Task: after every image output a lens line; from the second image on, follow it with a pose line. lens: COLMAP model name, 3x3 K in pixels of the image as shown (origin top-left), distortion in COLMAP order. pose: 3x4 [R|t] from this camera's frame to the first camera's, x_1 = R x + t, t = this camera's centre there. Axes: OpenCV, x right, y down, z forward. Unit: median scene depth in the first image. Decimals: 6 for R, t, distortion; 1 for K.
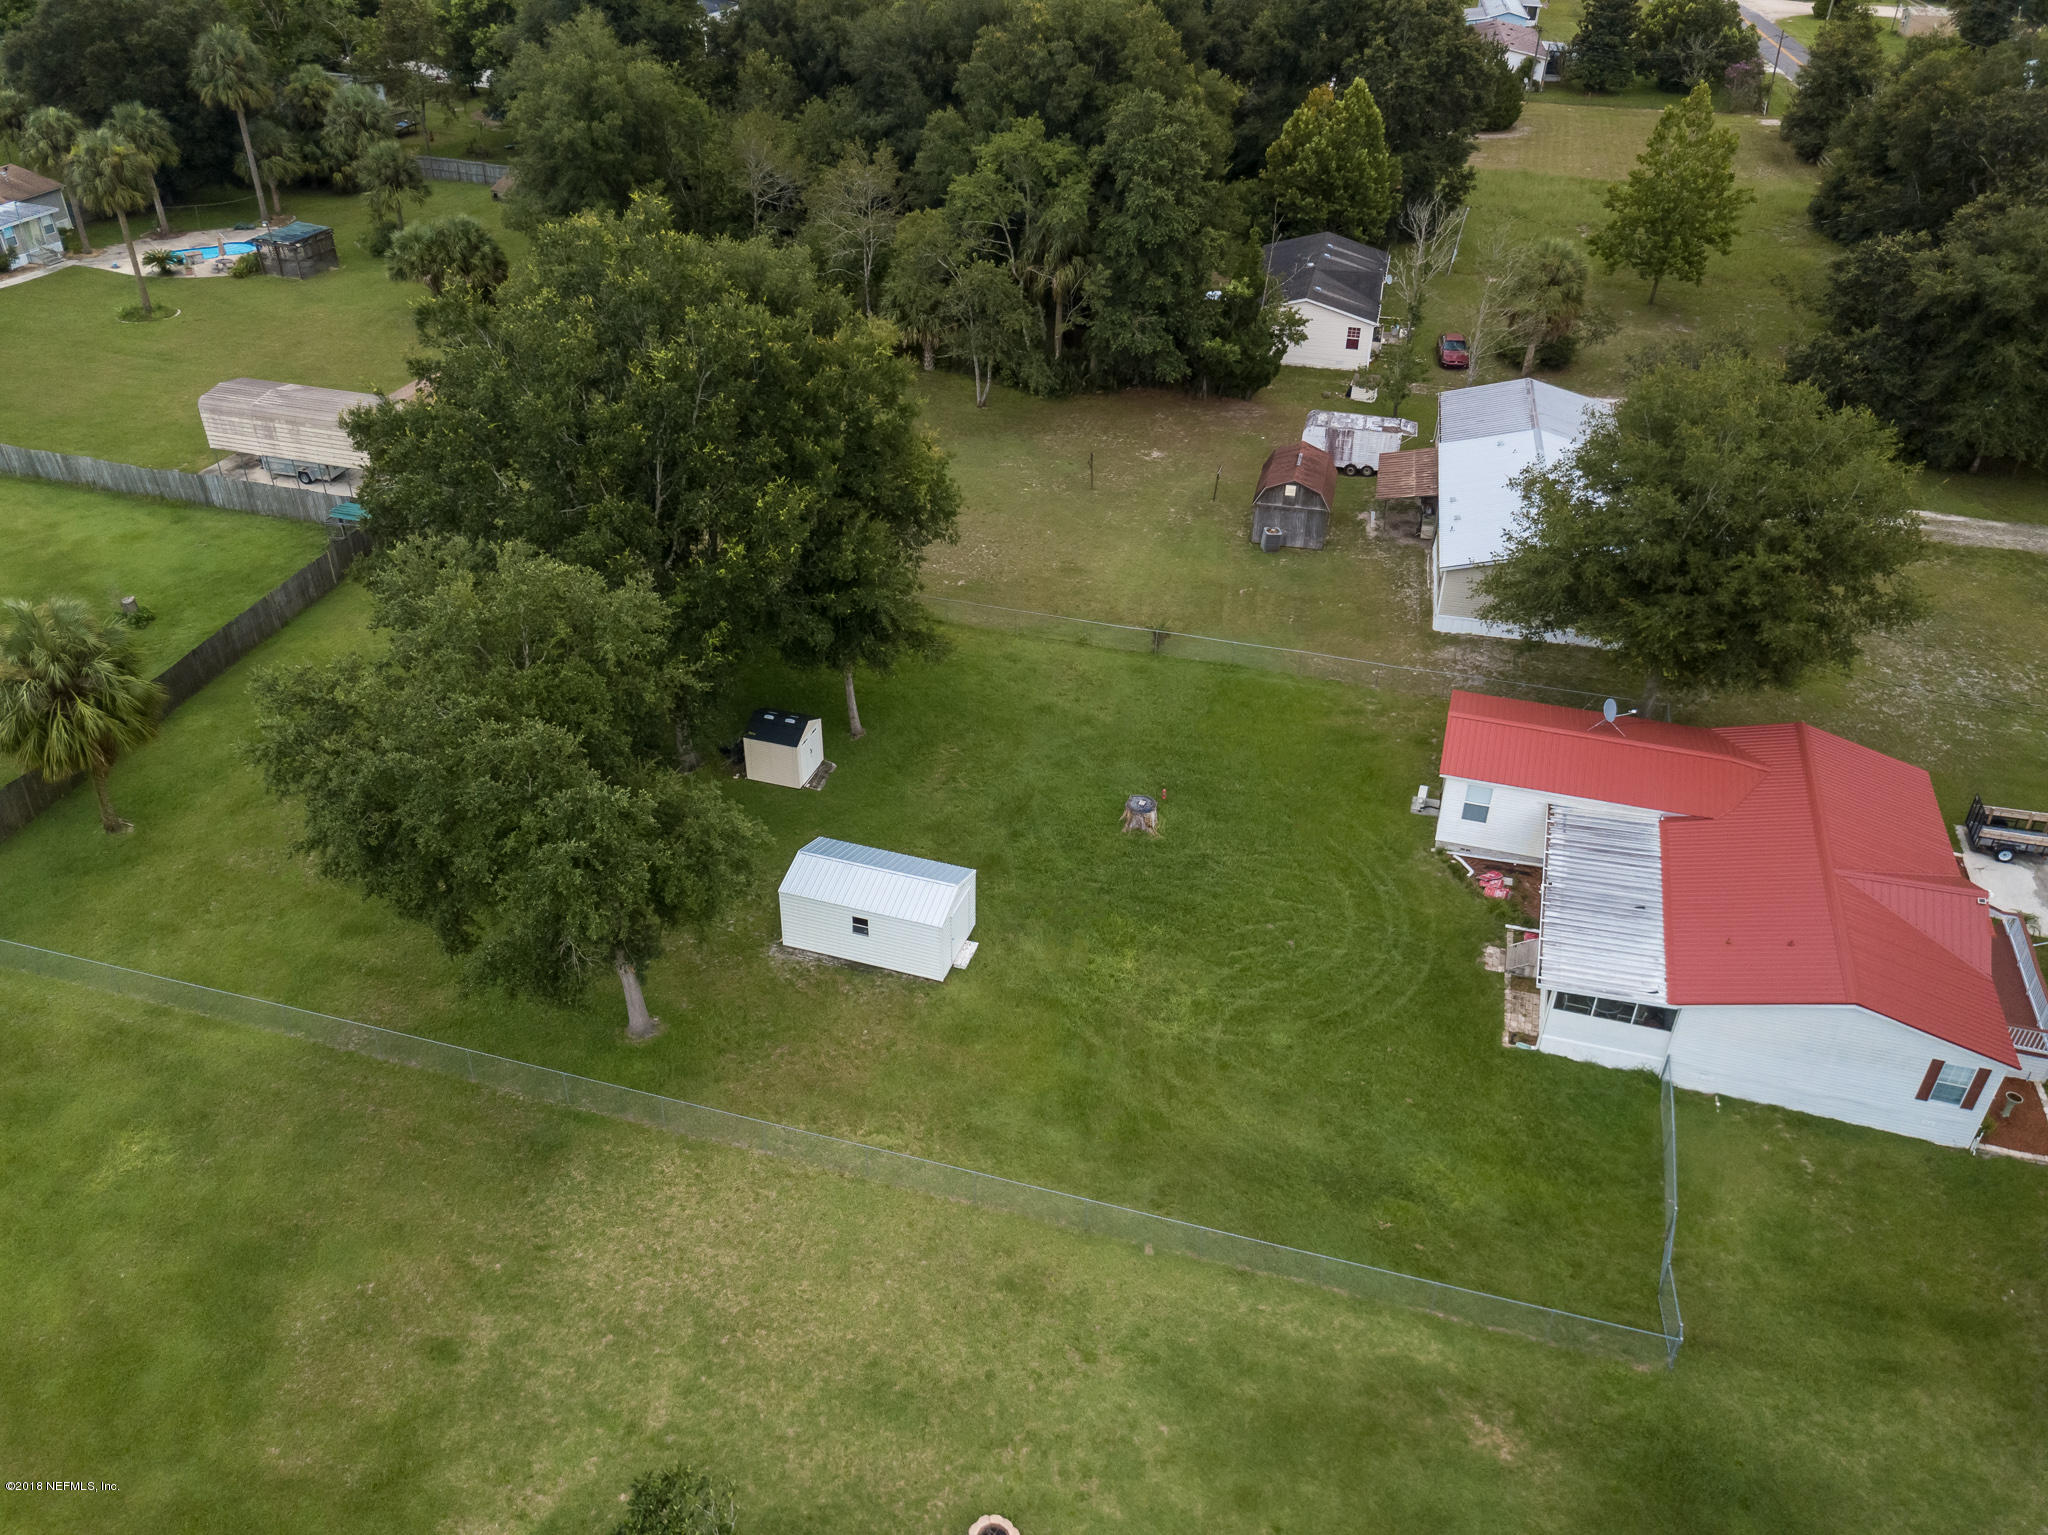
lens RADIAL K [[1554.1, 0, 987.5], [0, 1554.1, 830.9], [0, 0, 1]] dist [0.074420, -0.068024]
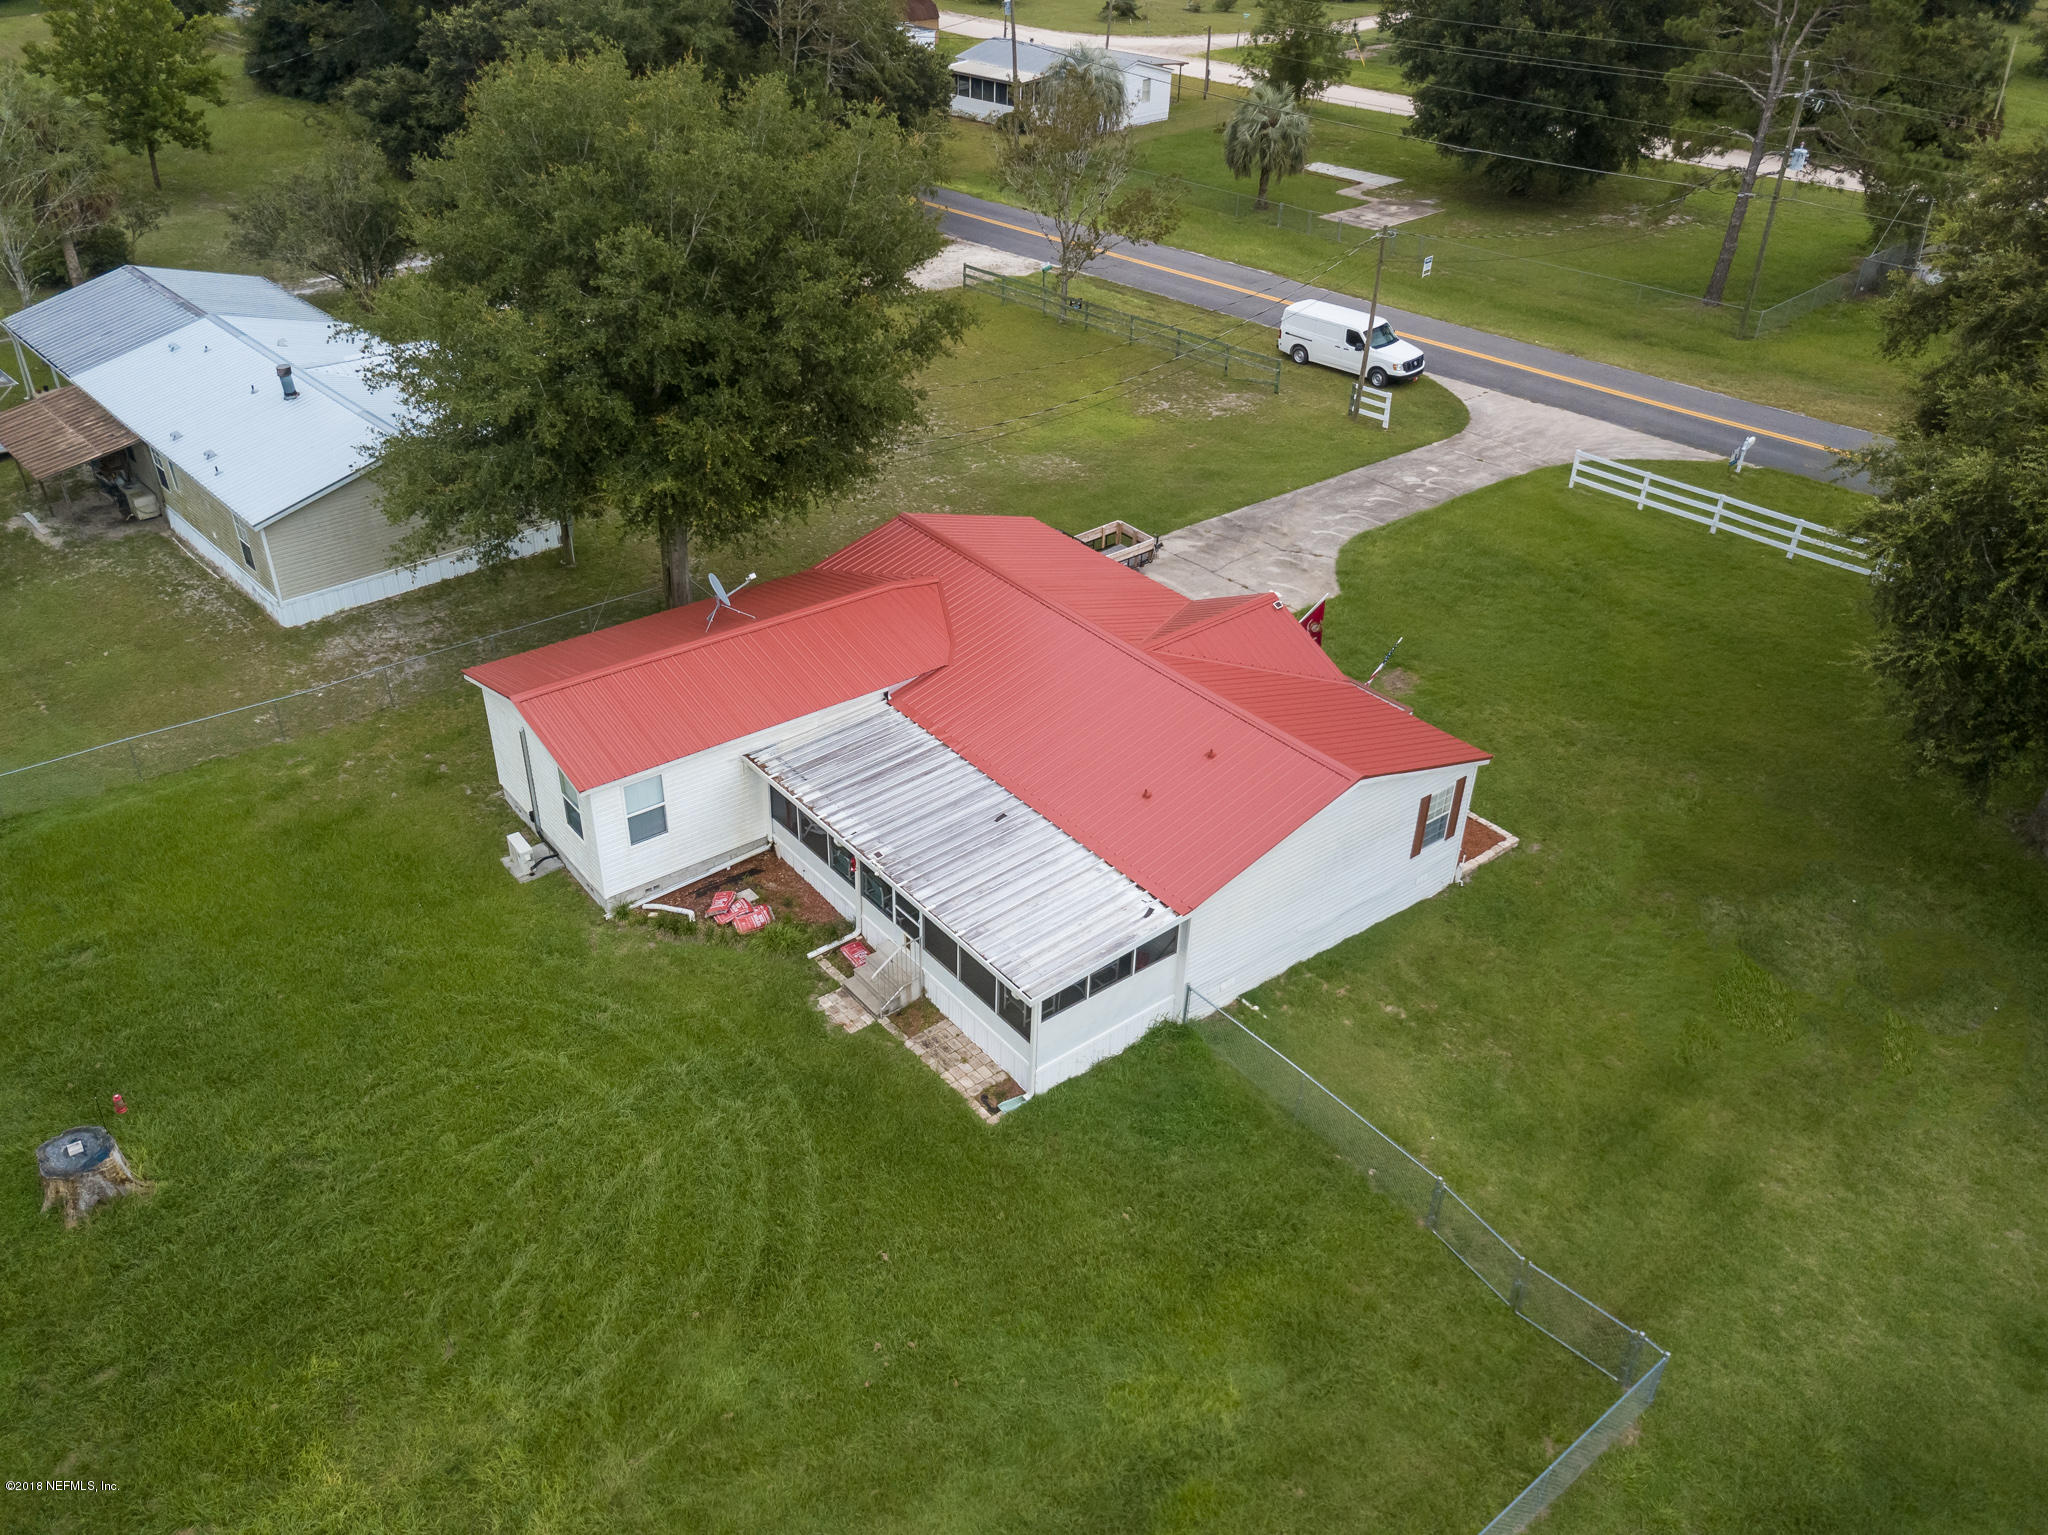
lens RADIAL K [[1604.7, 0, 1014.8], [0, 1604.7, 754.8], [0, 0, 1]] dist [0.012447, 0.000920]
pose [[0.562641, -0.435435, 0.702731, -0.030926], [0.465487, 0.869351, 0.165987, -0.077402], [-0.683196, 0.233721, 0.691822, 0.514541]]
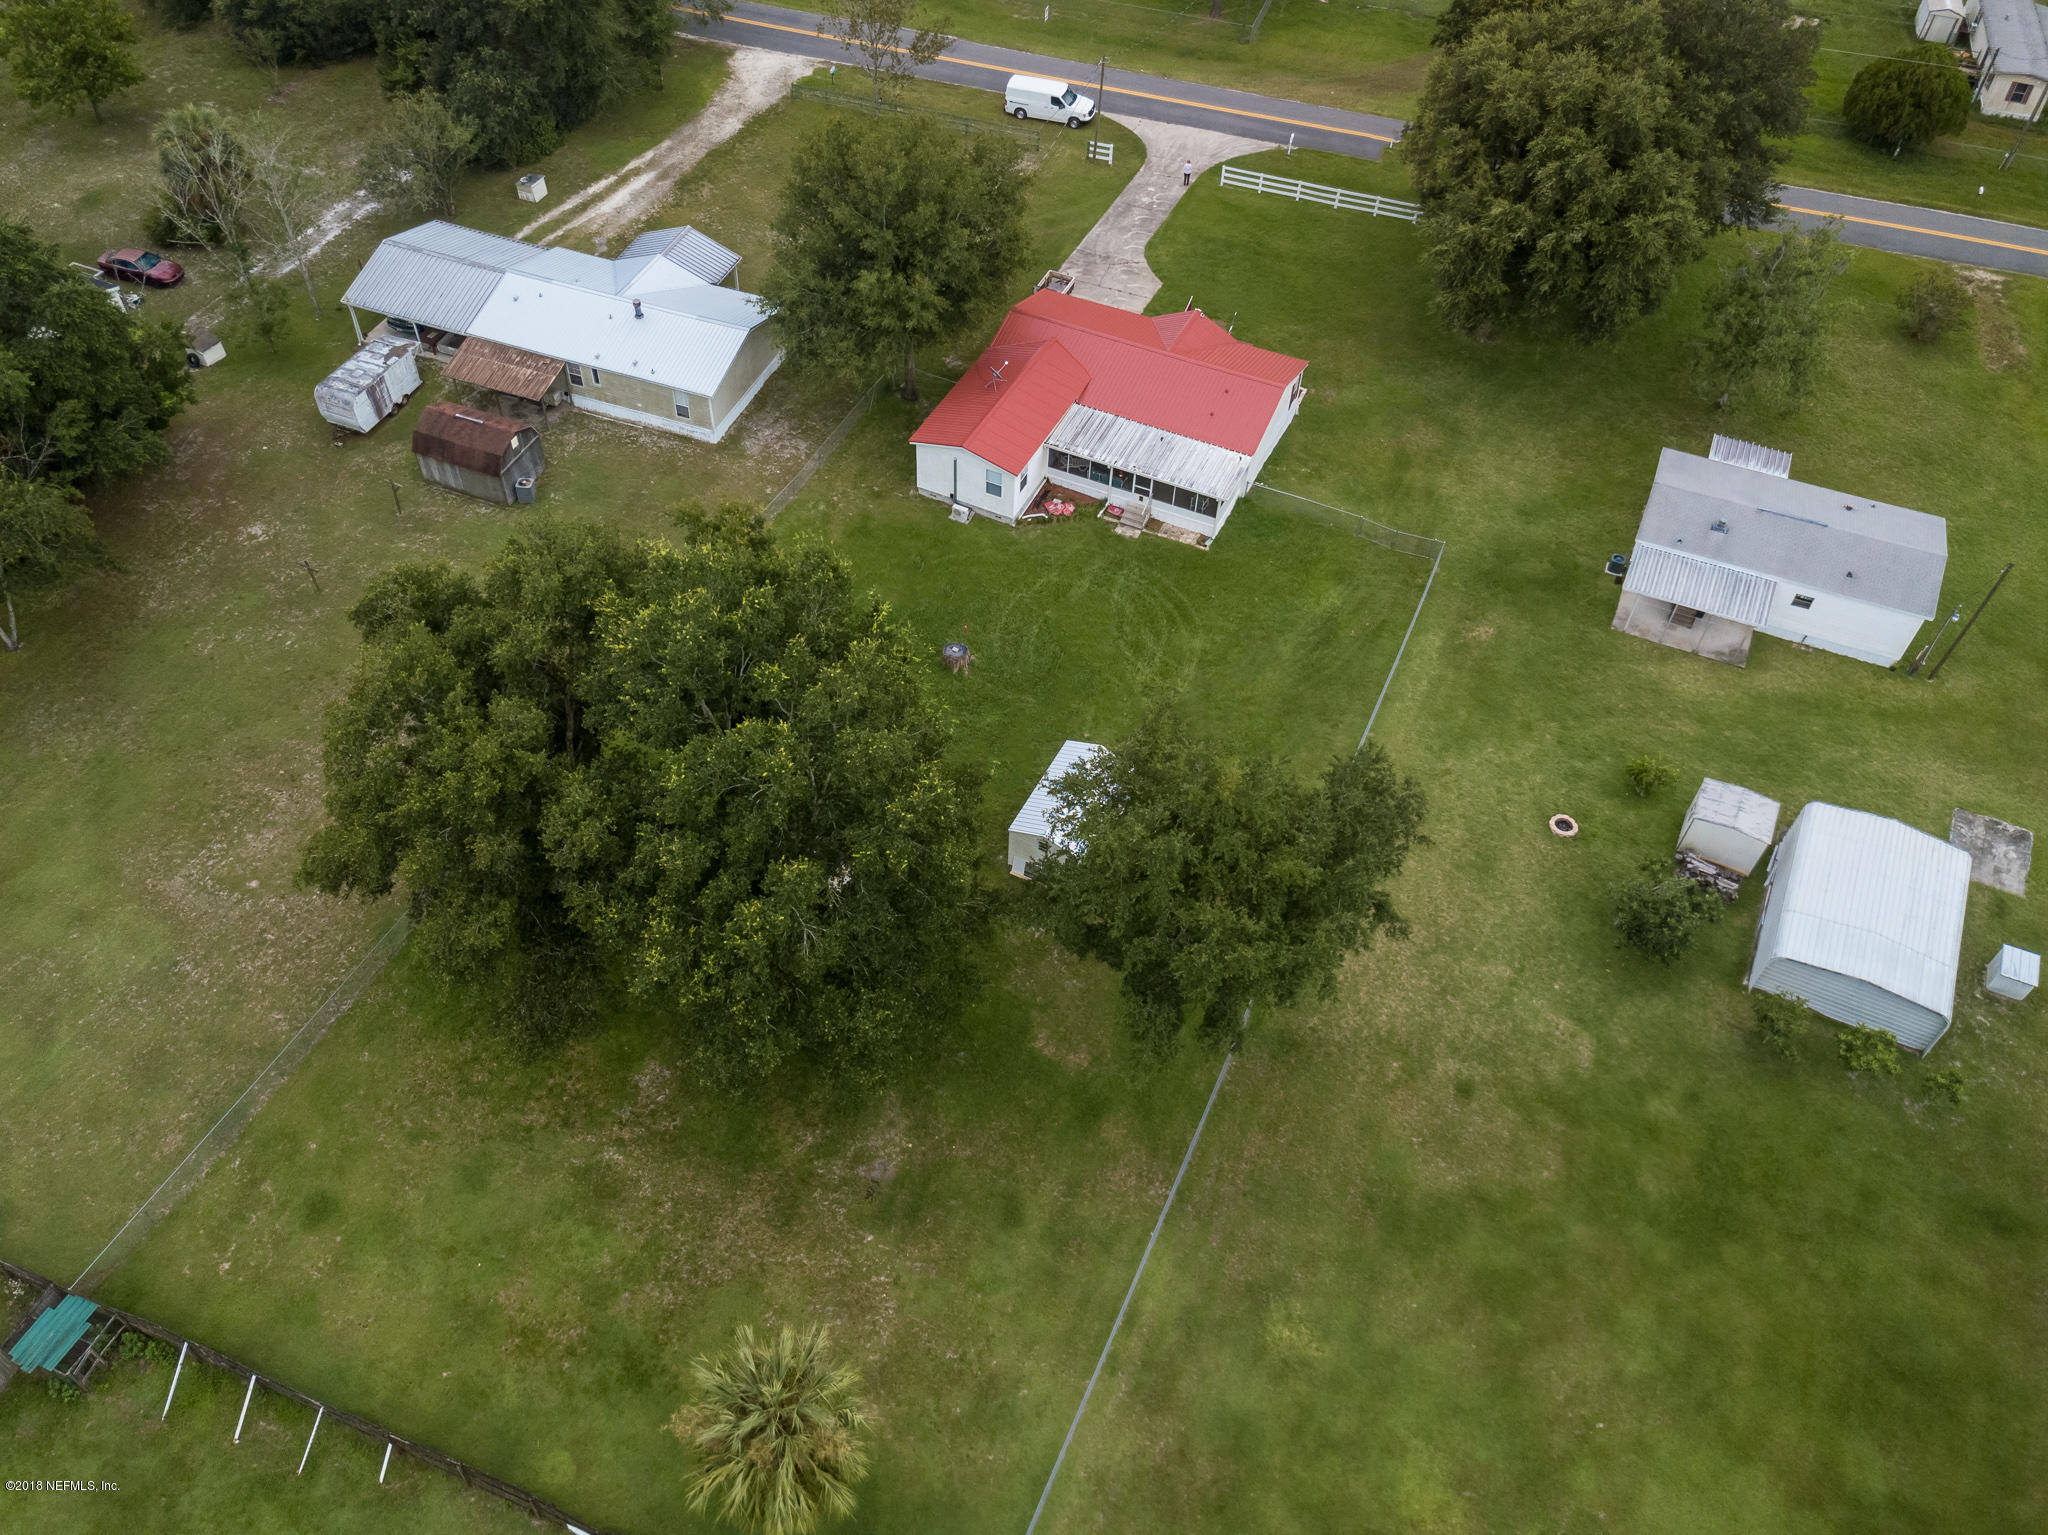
lens RADIAL K [[1569.3, 0, 1028.2], [0, 1569.3, 767.4], [0, 0, 1]] dist [0.024819, -0.008522]
pose [[0.122126, -0.750562, 0.649416, -0.890859], [0.548138, 0.596483, 0.586305, -0.758886], [-0.827424, 0.284367, 0.484258, 0.402618]]
